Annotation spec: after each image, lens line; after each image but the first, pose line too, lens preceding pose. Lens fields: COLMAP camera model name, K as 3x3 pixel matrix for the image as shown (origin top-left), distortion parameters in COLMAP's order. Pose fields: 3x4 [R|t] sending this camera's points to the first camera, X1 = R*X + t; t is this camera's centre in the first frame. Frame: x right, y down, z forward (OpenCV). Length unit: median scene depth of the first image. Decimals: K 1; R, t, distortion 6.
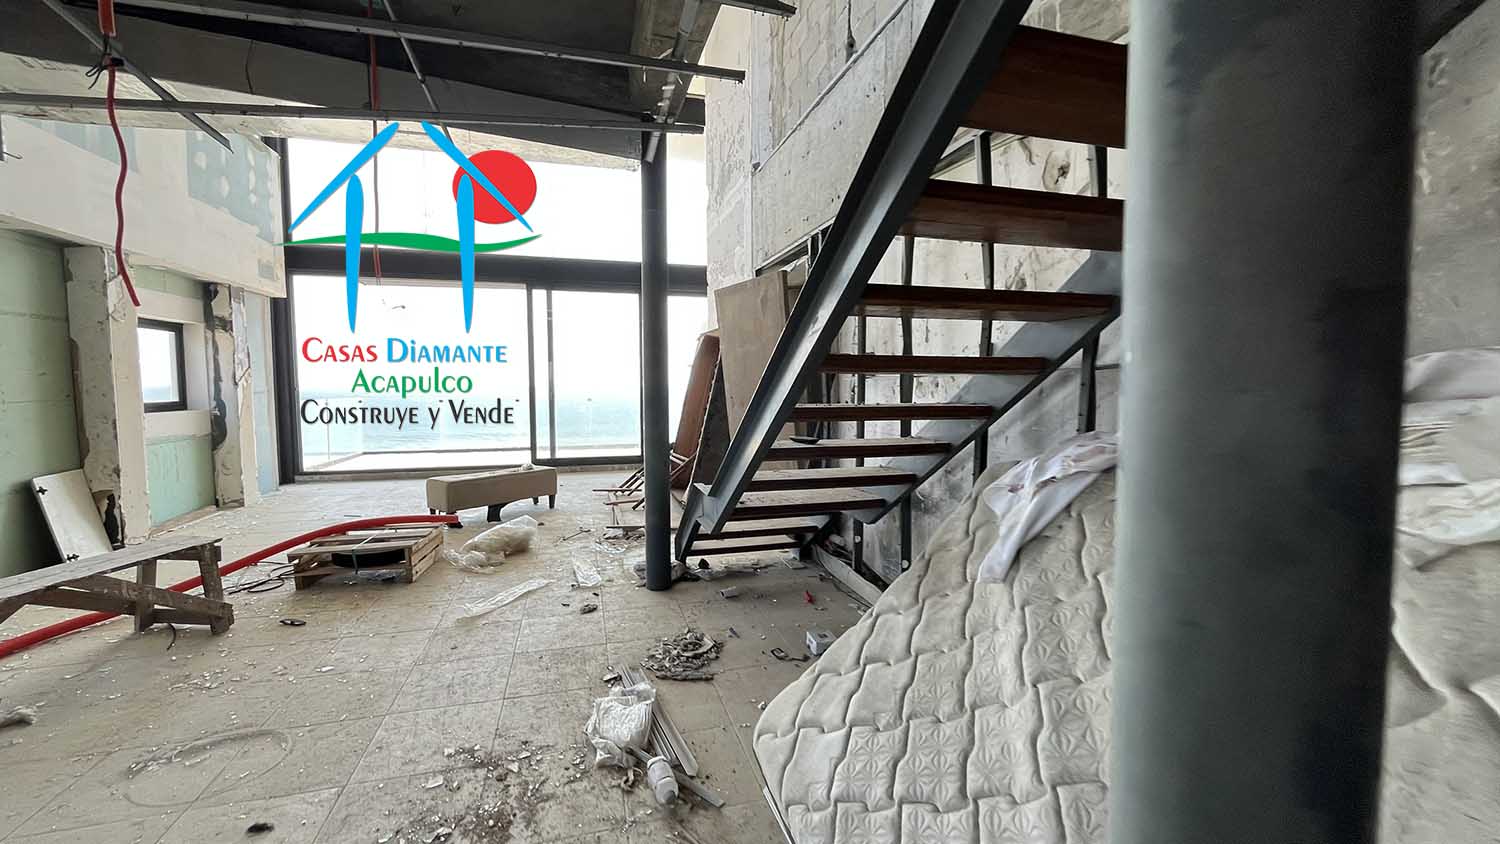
lens RADIAL K [[604.5, 0, 750.0], [0, 604.5, 421.3], [0, 0, 1]] dist [-0.003004, 0.000099]
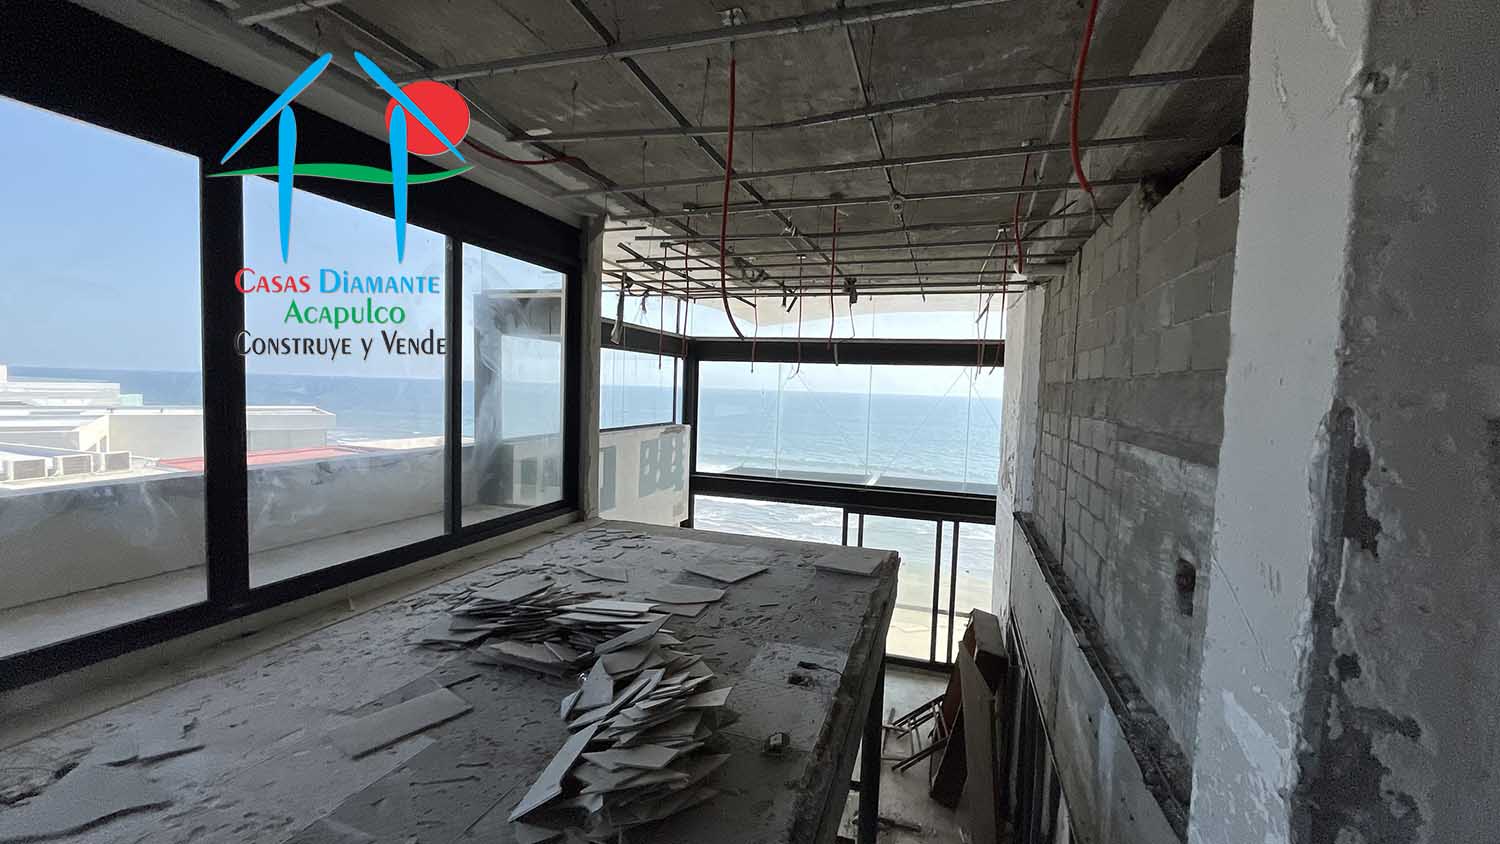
lens RADIAL K [[604.5, 0, 750.0], [0, 604.5, 421.3], [0, 0, 1]] dist [-0.003004, 0.000099]
pose [[0.824490, 0.056557, -0.563044, 0.289587], [-0.066345, 0.997792, 0.003076, -0.726566], [0.561974, 0.034819, 0.826421, -0.248656]]
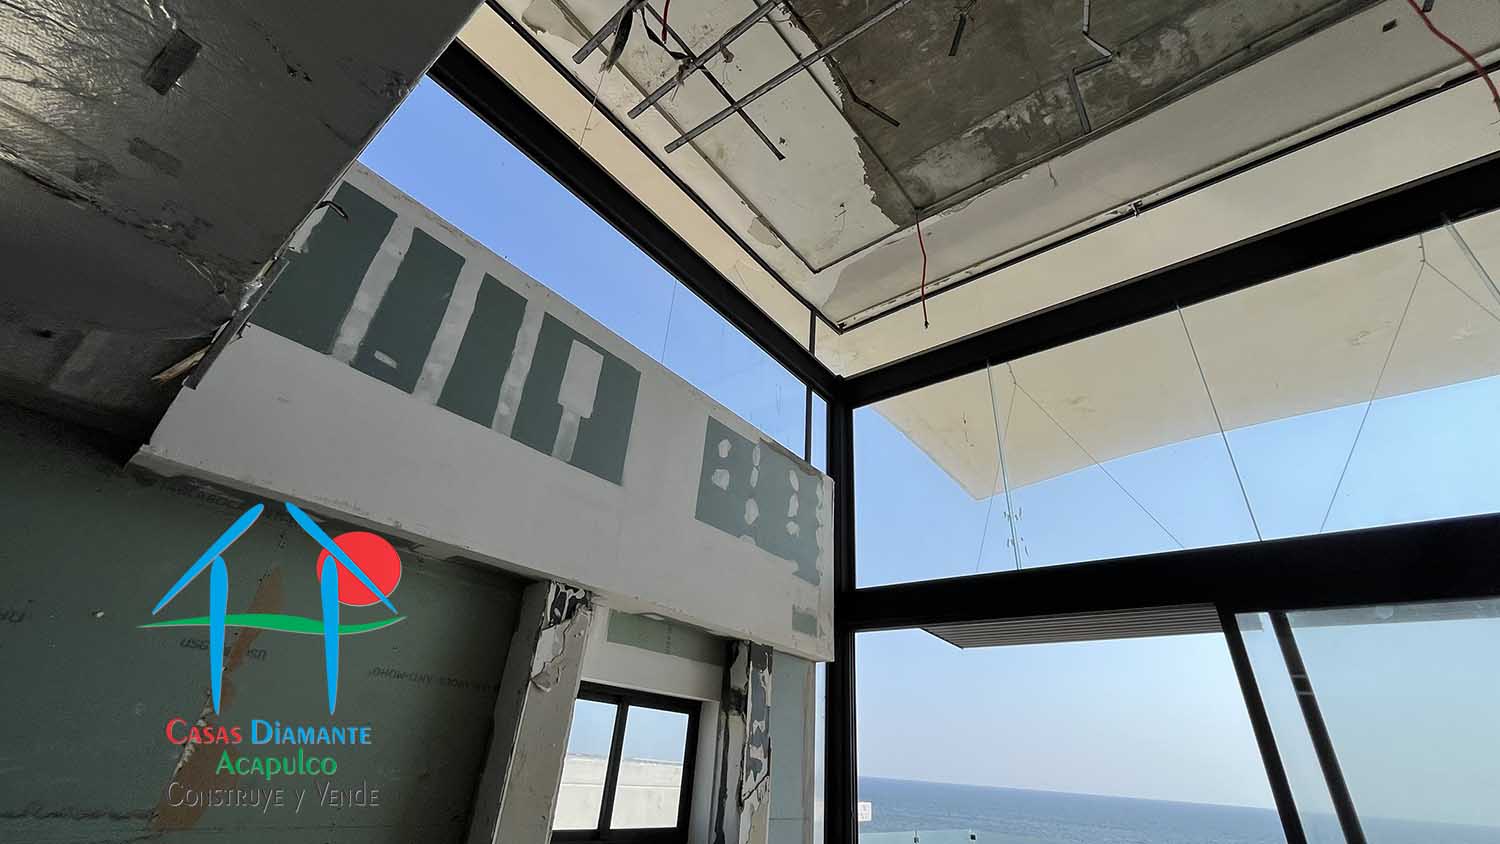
lens RADIAL K [[604.5, 0, 750.0], [0, 604.5, 421.3], [0, 0, 1]] dist [-0.003004, 0.000099]
pose [[0.575118, -0.369186, -0.730028, -0.330784], [-0.121567, 0.843901, -0.522544, -0.098115], [0.808987, 0.389272, 0.440462, 0.793876]]
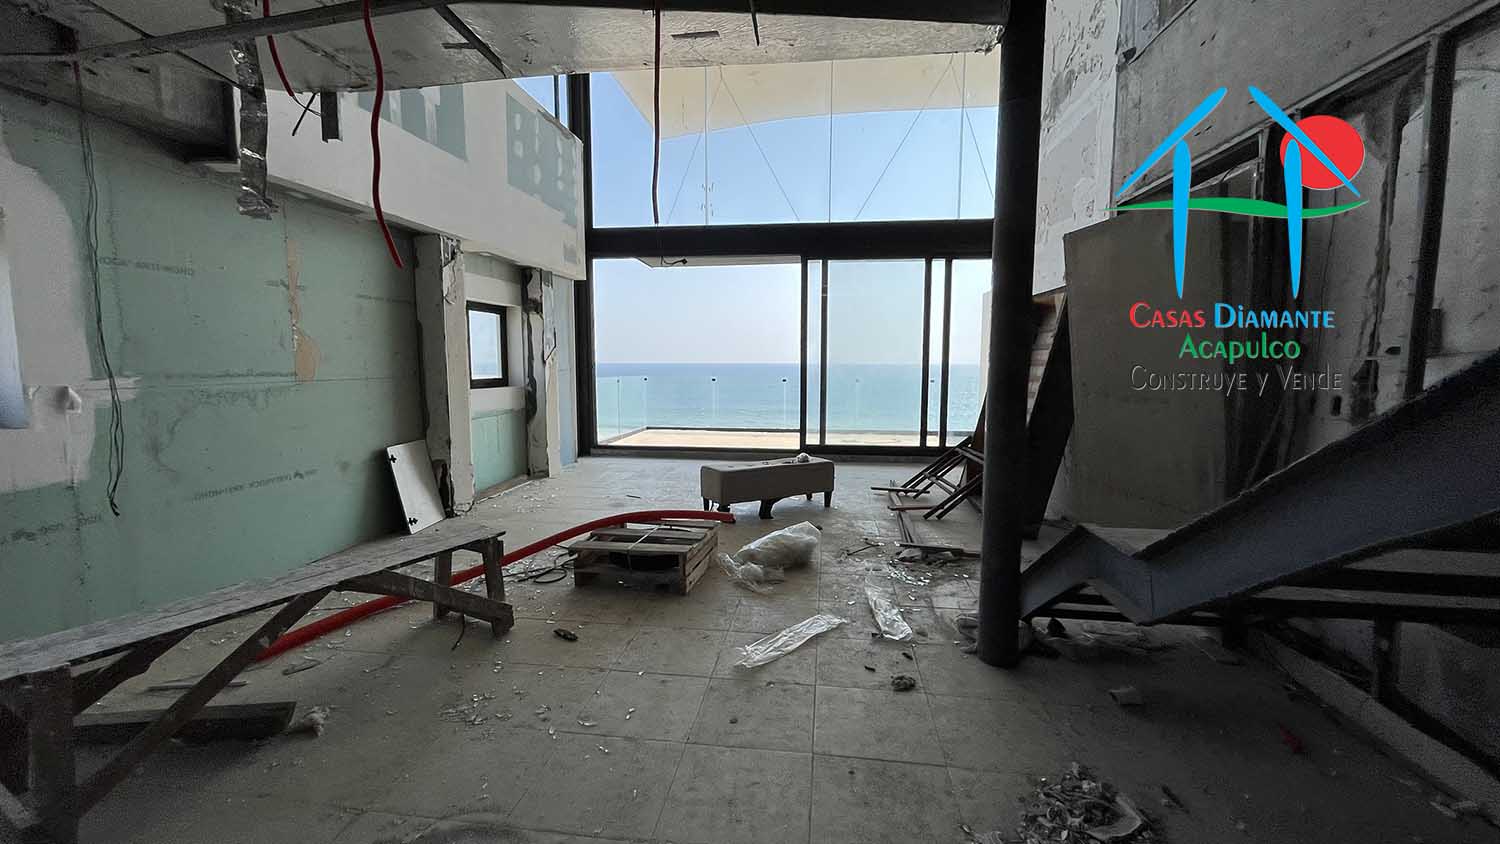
lens RADIAL K [[604.5, 0, 750.0], [0, 604.5, 421.3], [0, 0, 1]] dist [-0.003004, 0.000099]
pose [[0.918076, 0.042280, -0.394144, -0.128104], [-0.028833, 0.998784, 0.039979, -0.015209], [0.395355, -0.025340, 0.918179, 0.220978]]
